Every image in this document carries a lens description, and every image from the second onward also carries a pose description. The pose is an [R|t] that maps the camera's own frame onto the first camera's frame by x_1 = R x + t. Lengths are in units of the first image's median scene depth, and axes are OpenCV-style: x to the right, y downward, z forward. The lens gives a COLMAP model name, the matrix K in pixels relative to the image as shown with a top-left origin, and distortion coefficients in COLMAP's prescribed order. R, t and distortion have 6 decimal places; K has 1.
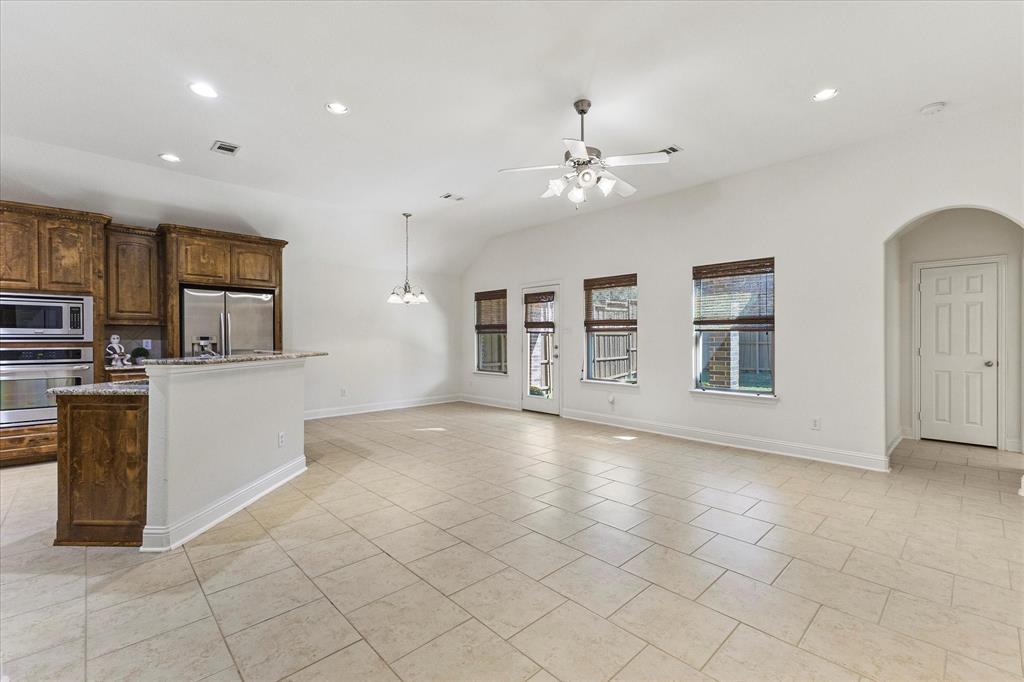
lens RADIAL K [[439.8, 0, 512.0], [0, 439.8, 341.0], [0, 0, 1]] dist [0.003555, 0.000020]
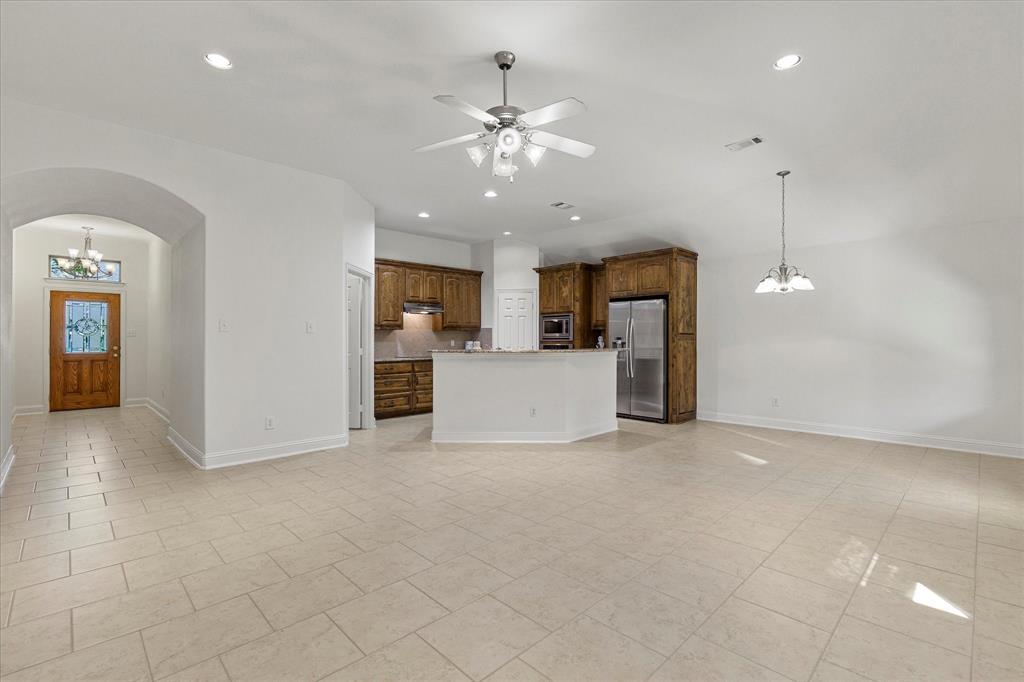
lens RADIAL K [[461.9, 0, 512.5], [0, 461.9, 336.6], [0, 0, 1]] dist [-0.001609, -0.000433]
pose [[0.009231, -0.004380, -0.999948, 0.706932], [-0.000330, 0.999990, -0.004384, -0.005746], [0.999957, 0.000370, 0.009229, 0.688782]]
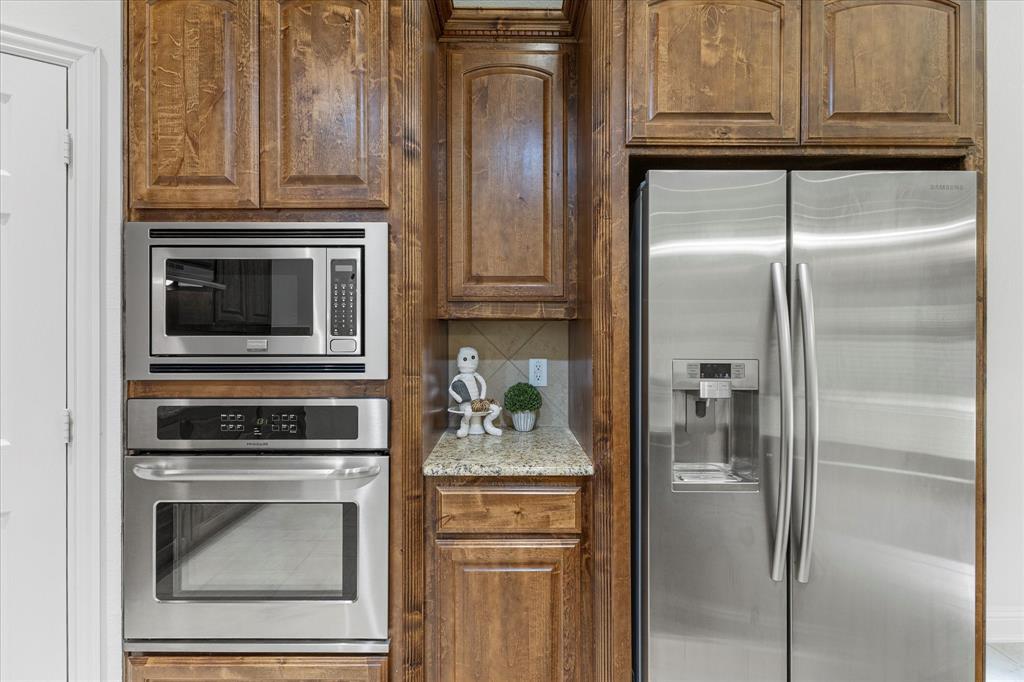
lens RADIAL K [[461.9, 0, 512.5], [0, 461.9, 336.6], [0, 0, 1]] dist [-0.001609, -0.000433]
pose [[0.719046, 0.010527, -0.694883, -0.622423], [-0.004410, 0.999934, 0.010584, -0.027267], [0.694948, -0.004546, 0.719045, 0.765080]]
